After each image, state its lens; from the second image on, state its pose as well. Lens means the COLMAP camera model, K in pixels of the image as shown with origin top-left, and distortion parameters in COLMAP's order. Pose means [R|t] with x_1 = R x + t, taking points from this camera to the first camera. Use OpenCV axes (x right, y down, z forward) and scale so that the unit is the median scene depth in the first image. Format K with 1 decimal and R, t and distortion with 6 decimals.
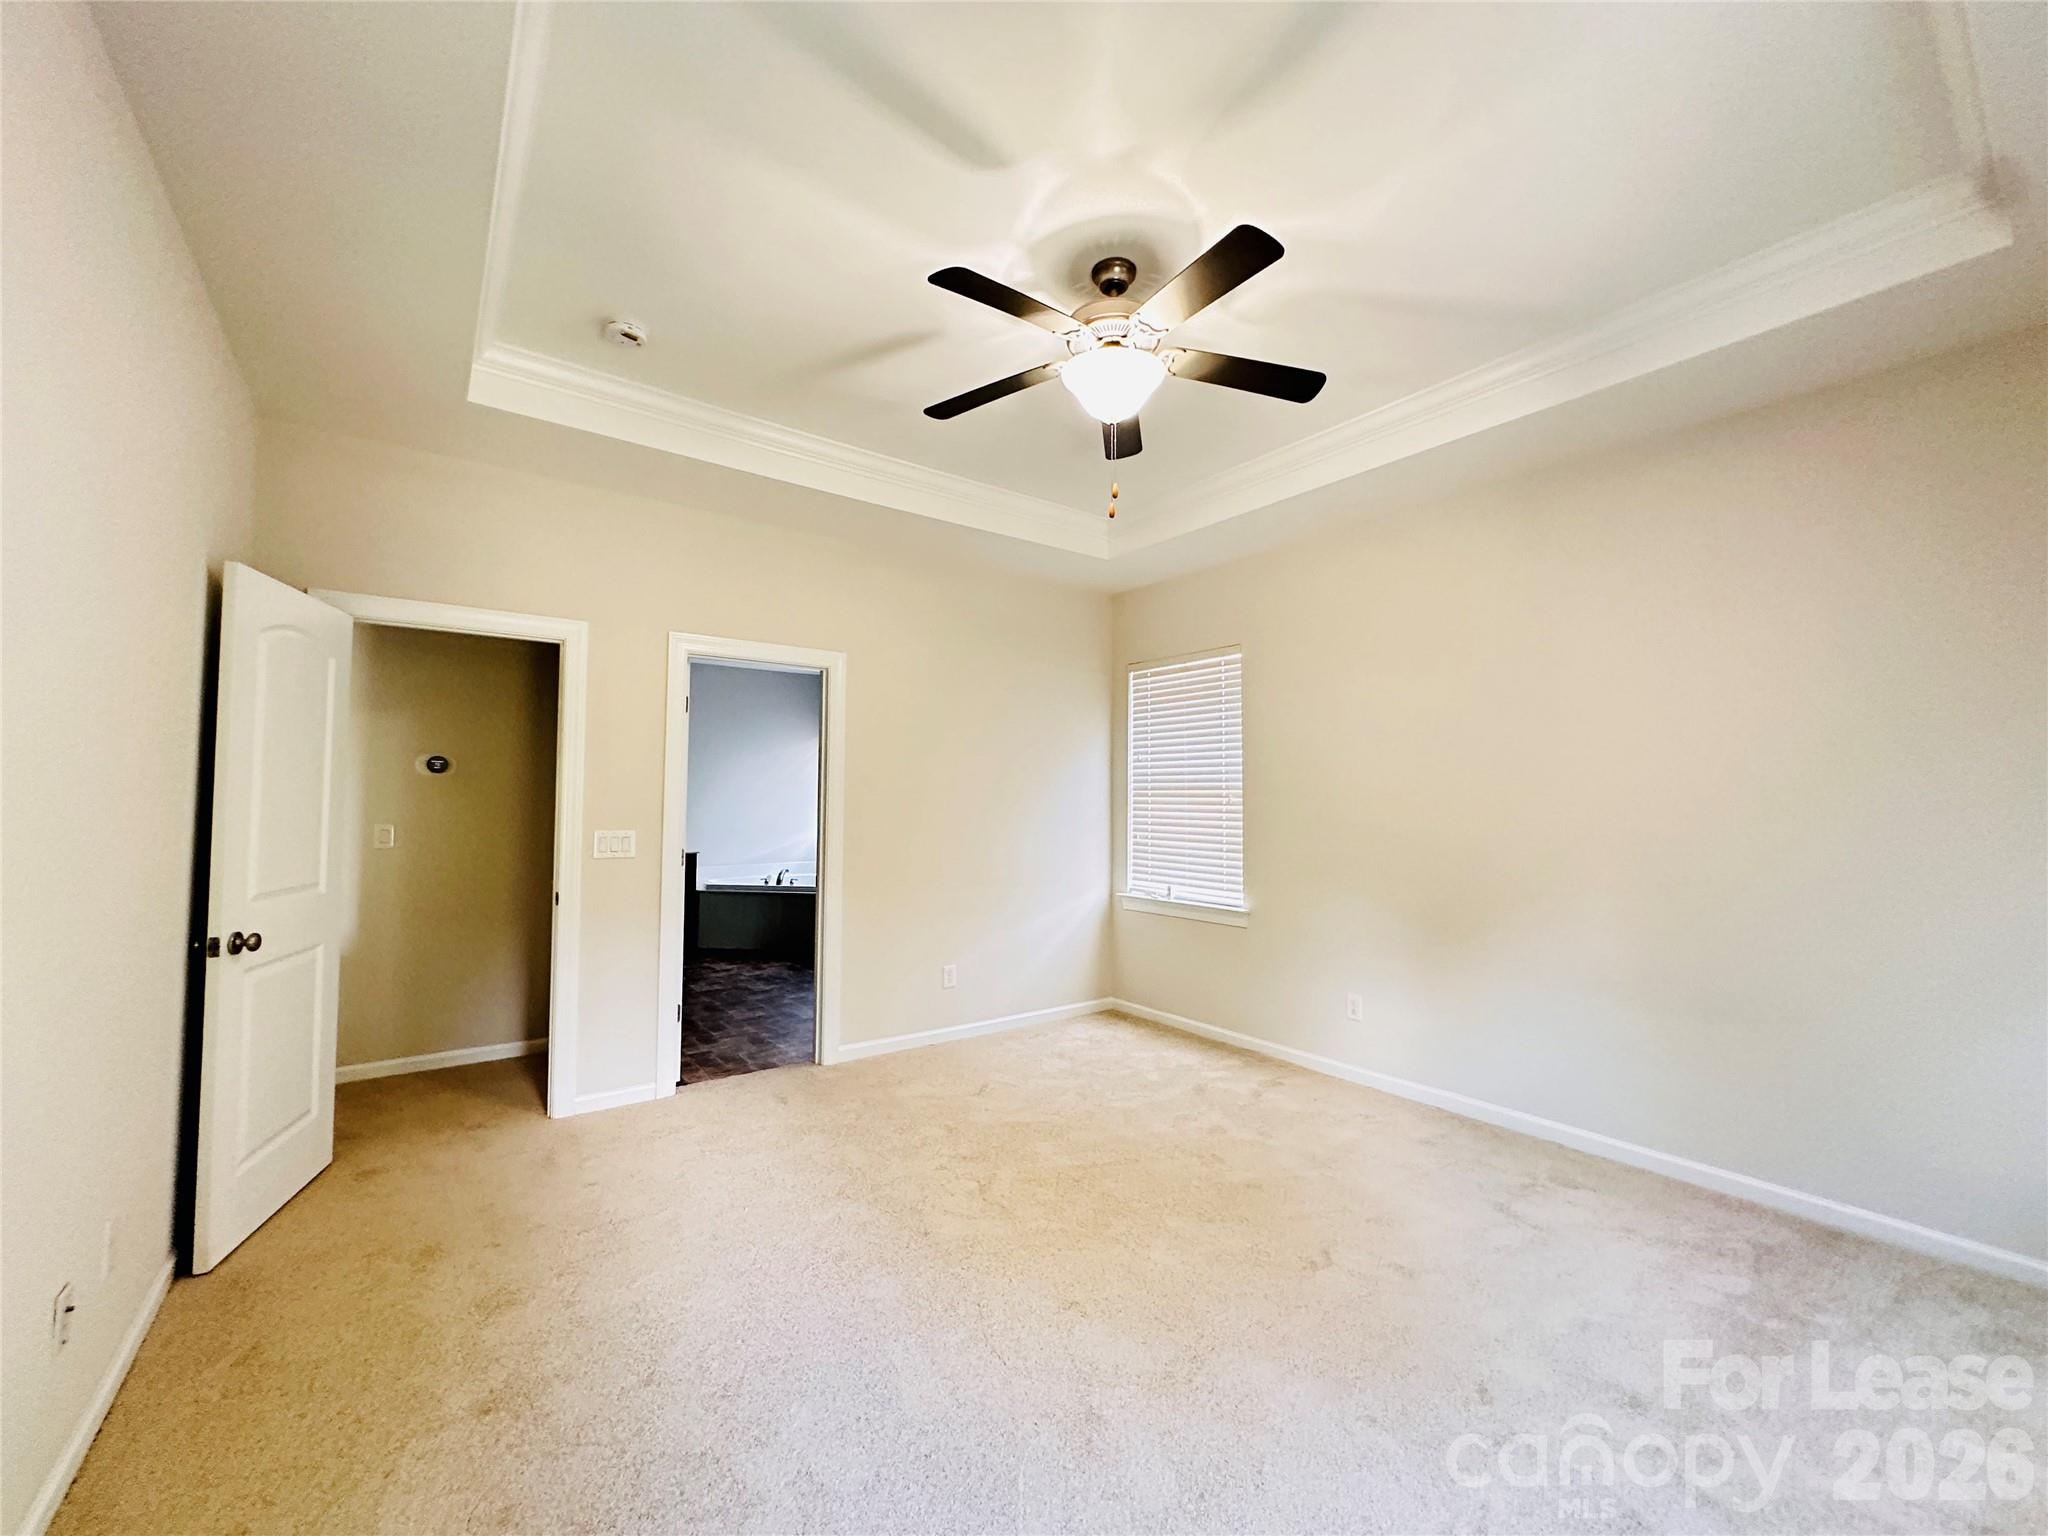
lens RADIAL K [[818.2, 0, 1024.0], [0, 818.2, 768.0], [0, 0, 1]] dist [-0.000470, -0.000008]
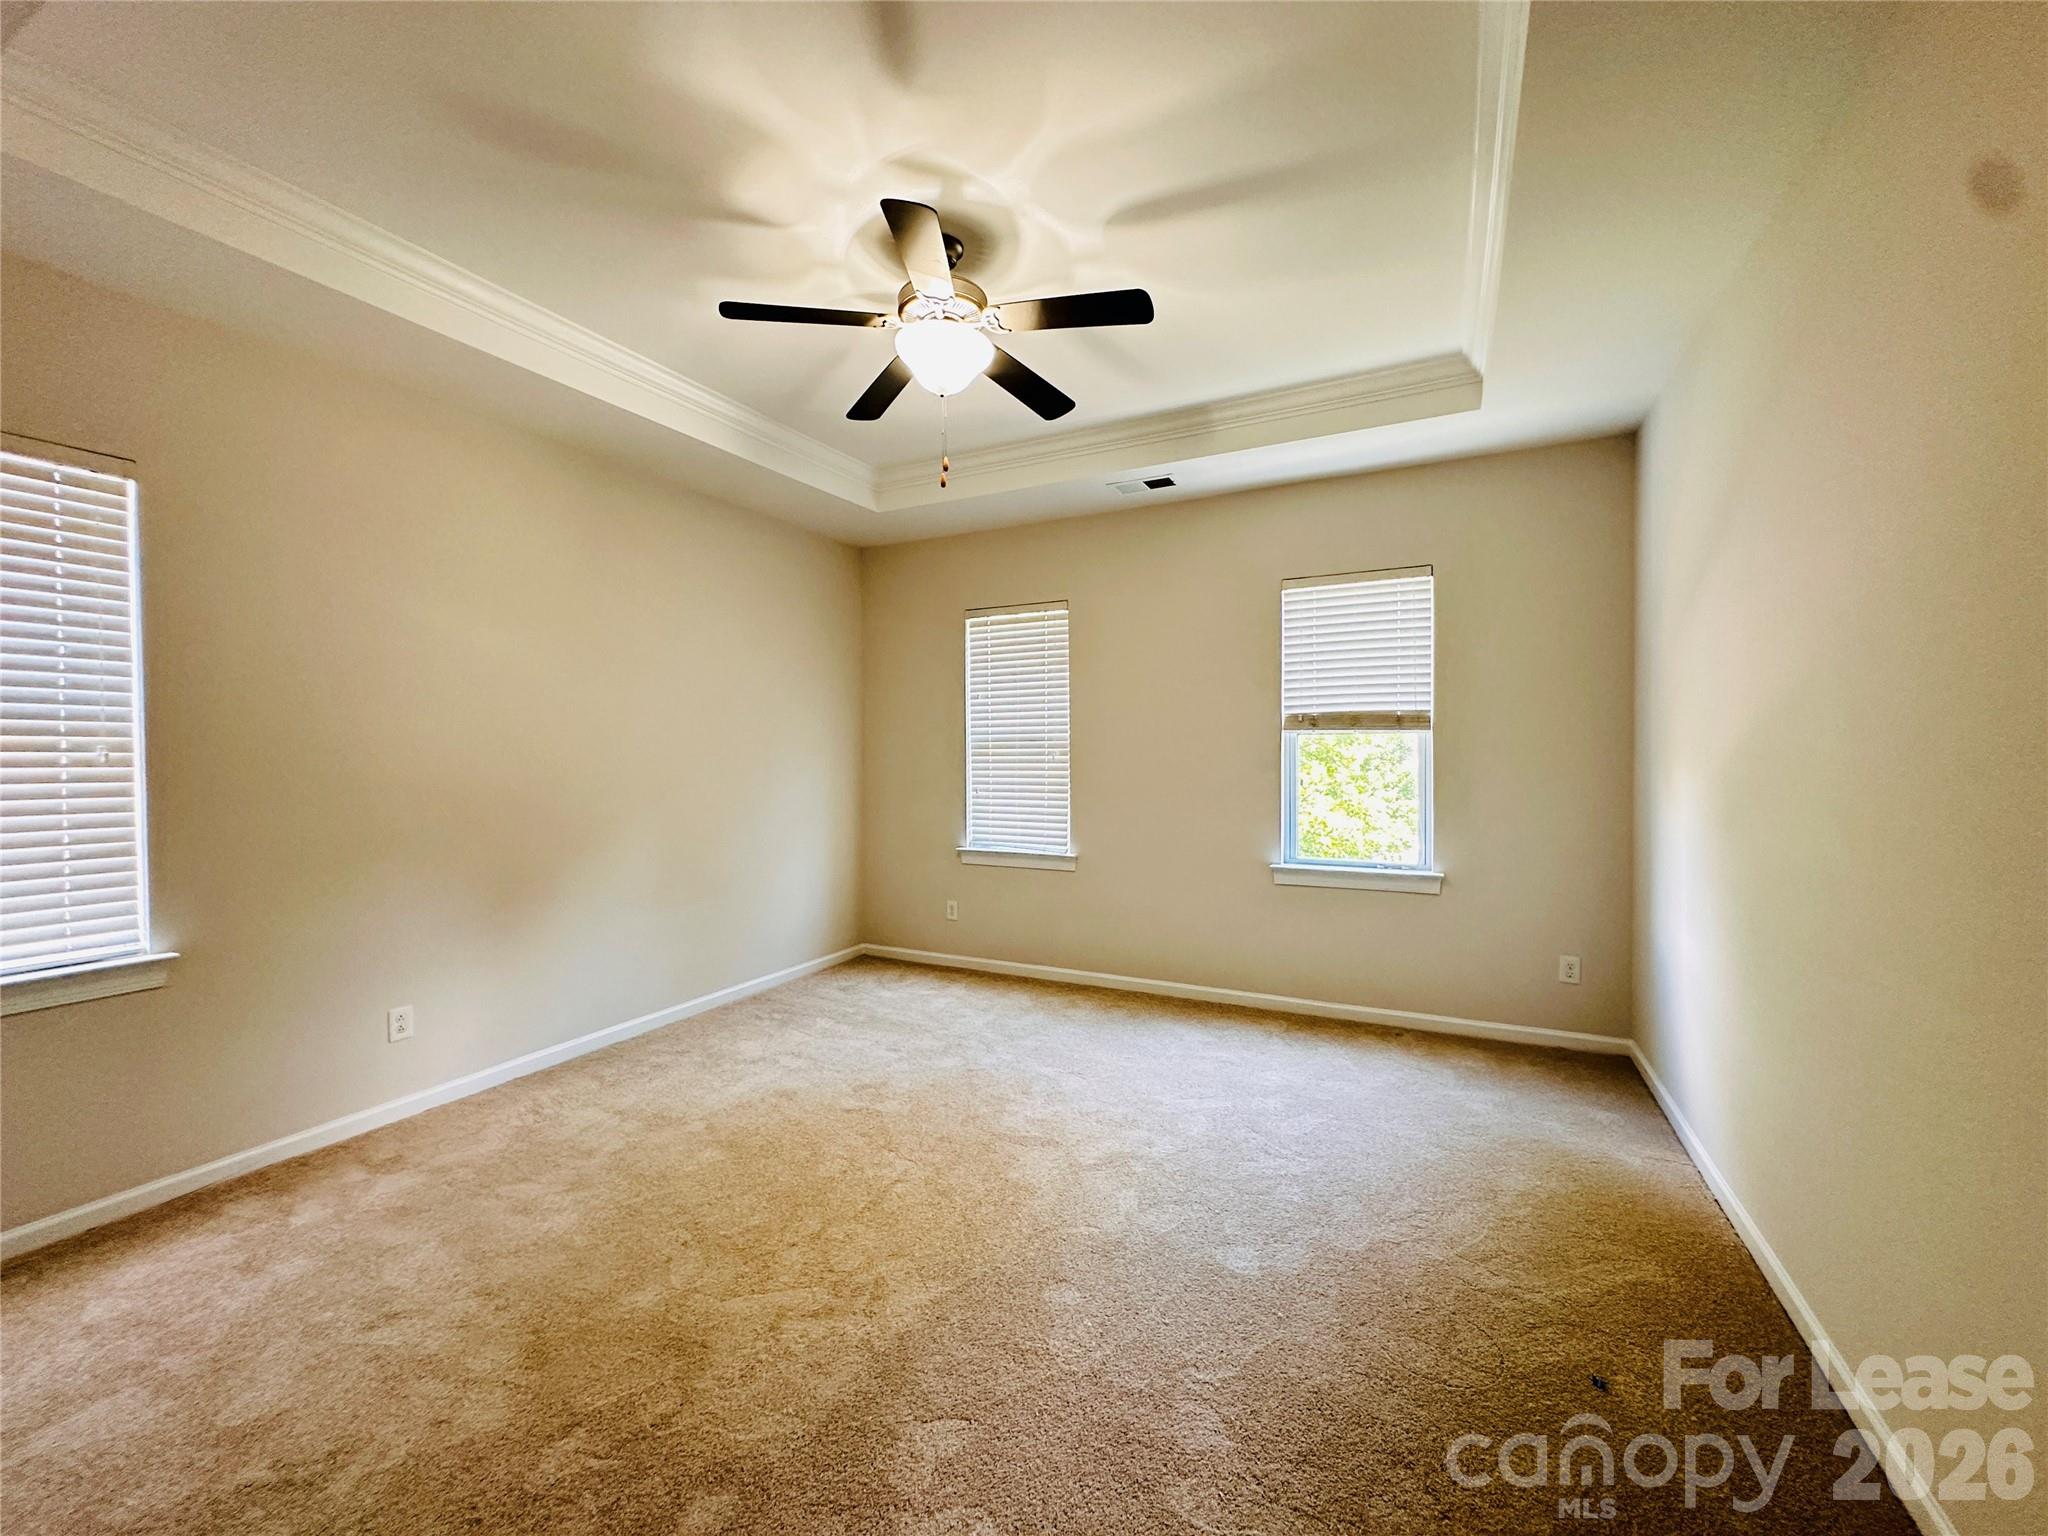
lens RADIAL K [[818.2, 0, 1024.0], [0, 818.2, 768.0], [0, 0, 1]] dist [-0.000470, -0.000008]
pose [[-0.442143, -0.023293, 0.896642, -0.677825], [-0.035379, 0.999338, 0.008515, 0.032322], [-0.896247, -0.027958, -0.442674, 1.036950]]
